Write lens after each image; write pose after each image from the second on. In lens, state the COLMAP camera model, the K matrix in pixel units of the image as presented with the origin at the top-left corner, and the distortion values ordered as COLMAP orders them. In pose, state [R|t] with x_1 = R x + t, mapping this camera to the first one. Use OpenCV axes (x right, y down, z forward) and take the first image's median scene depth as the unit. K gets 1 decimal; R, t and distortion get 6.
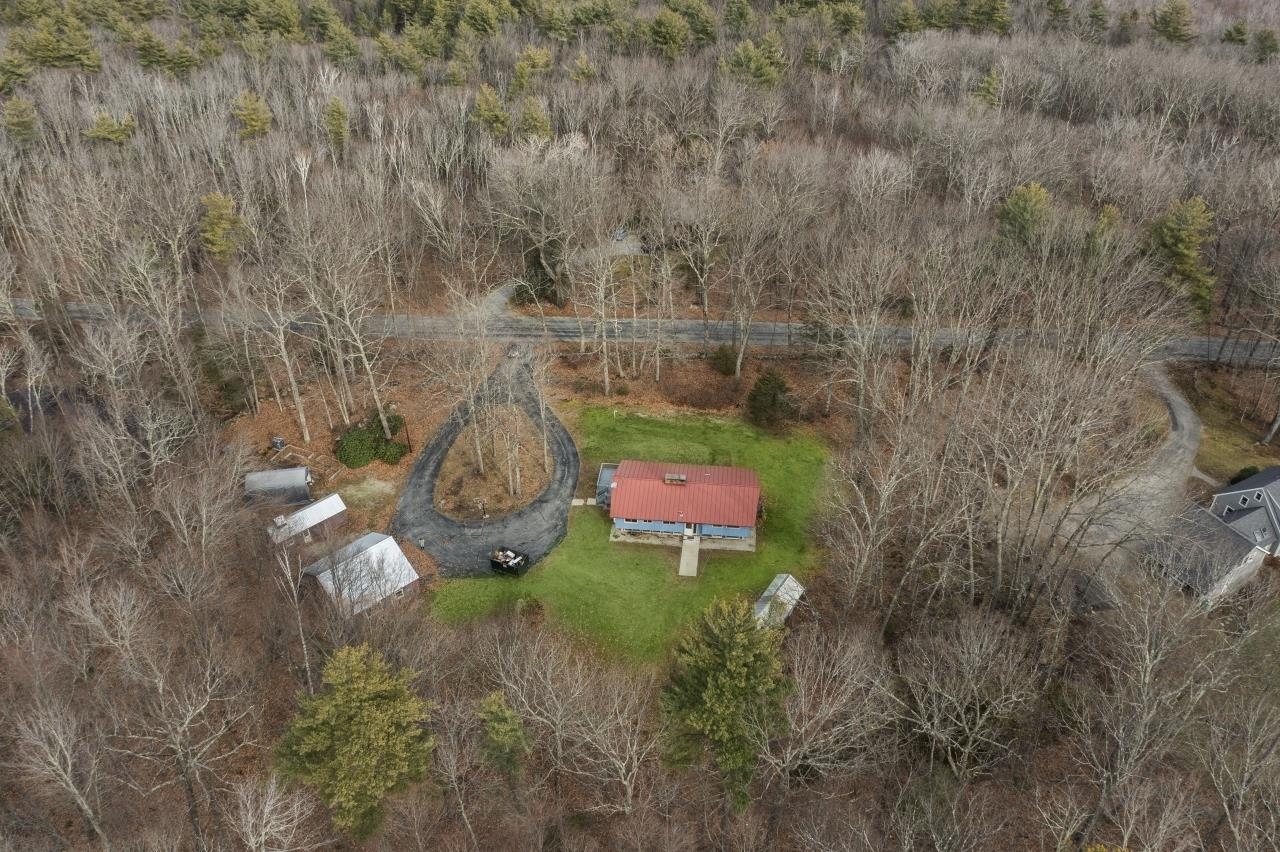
lens RADIAL K [[997.3, 0, 640.0], [0, 997.3, 426.0], [0, 0, 1]] dist [-0.033555, -0.000897]
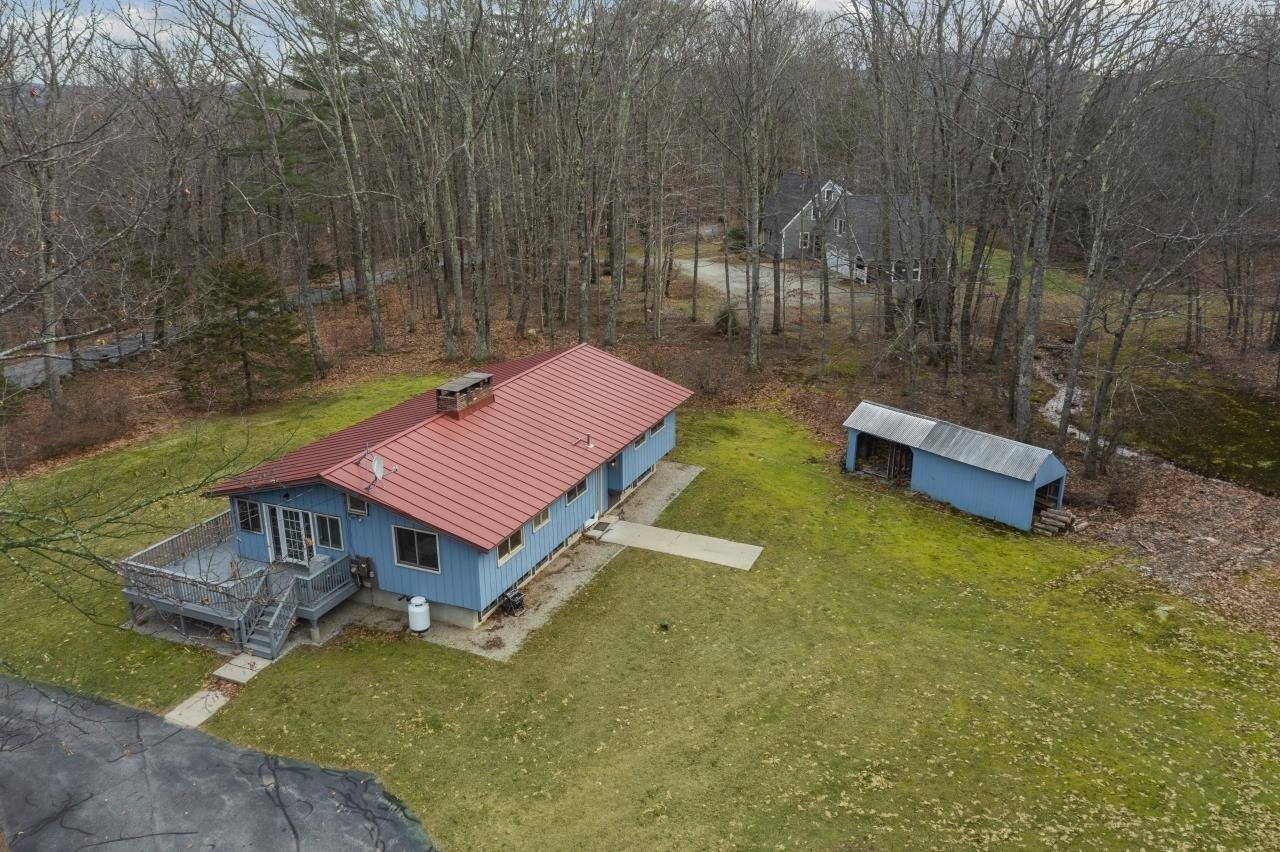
lens RADIAL K [[997.3, 0, 640.0], [0, 997.3, 426.0], [0, 0, 1]] dist [-0.033555, -0.000897]
pose [[0.280131, -0.287013, 0.916051, -0.227337], [0.573402, 0.815348, 0.080113, 0.067704], [-0.769894, 0.502823, 0.392978, 0.851012]]
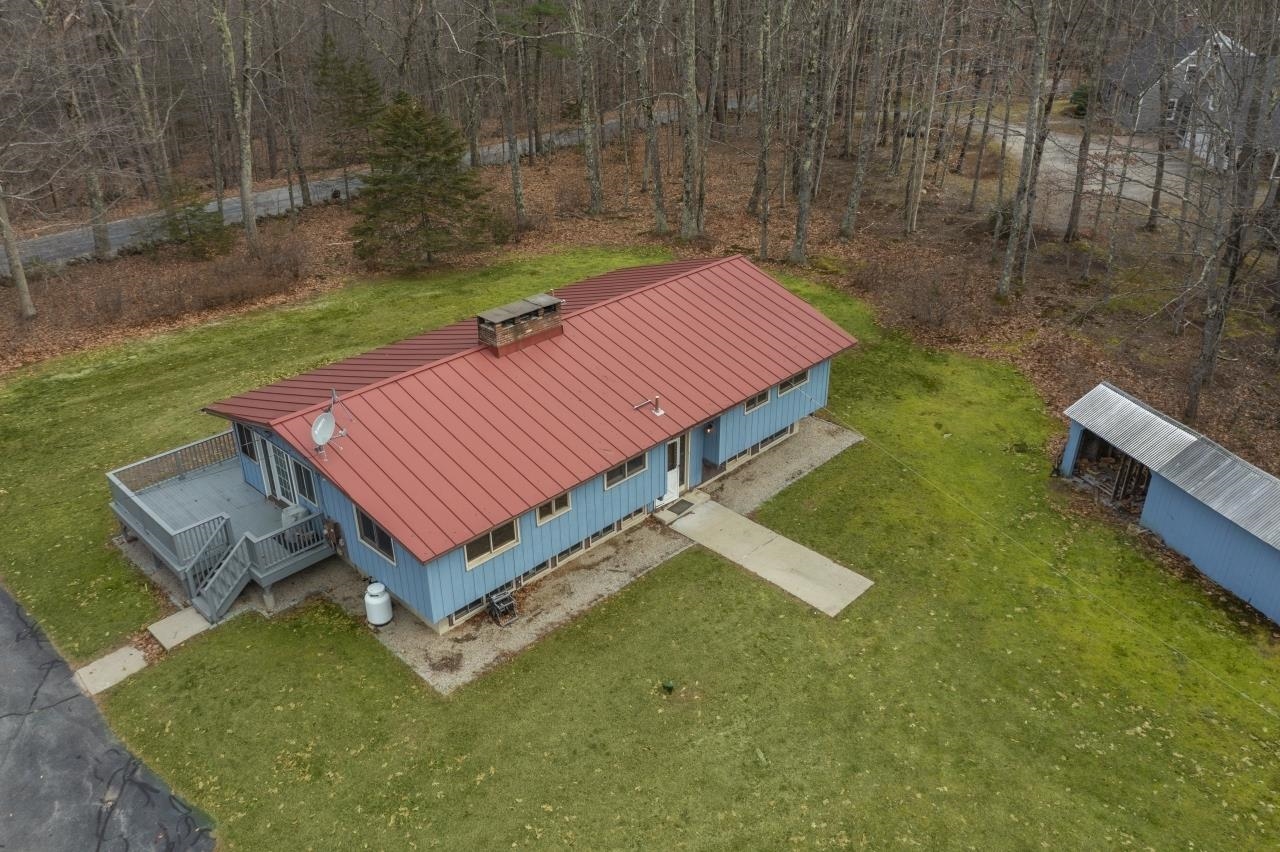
lens RADIAL K [[997.3, 0, 640.0], [0, 997.3, 426.0], [0, 0, 1]] dist [-0.033555, -0.000897]
pose [[0.607761, -0.357506, 0.709095, -0.125074], [0.470978, 0.881210, 0.040609, 0.079417], [-0.639380, 0.309287, 0.703942, 0.825693]]
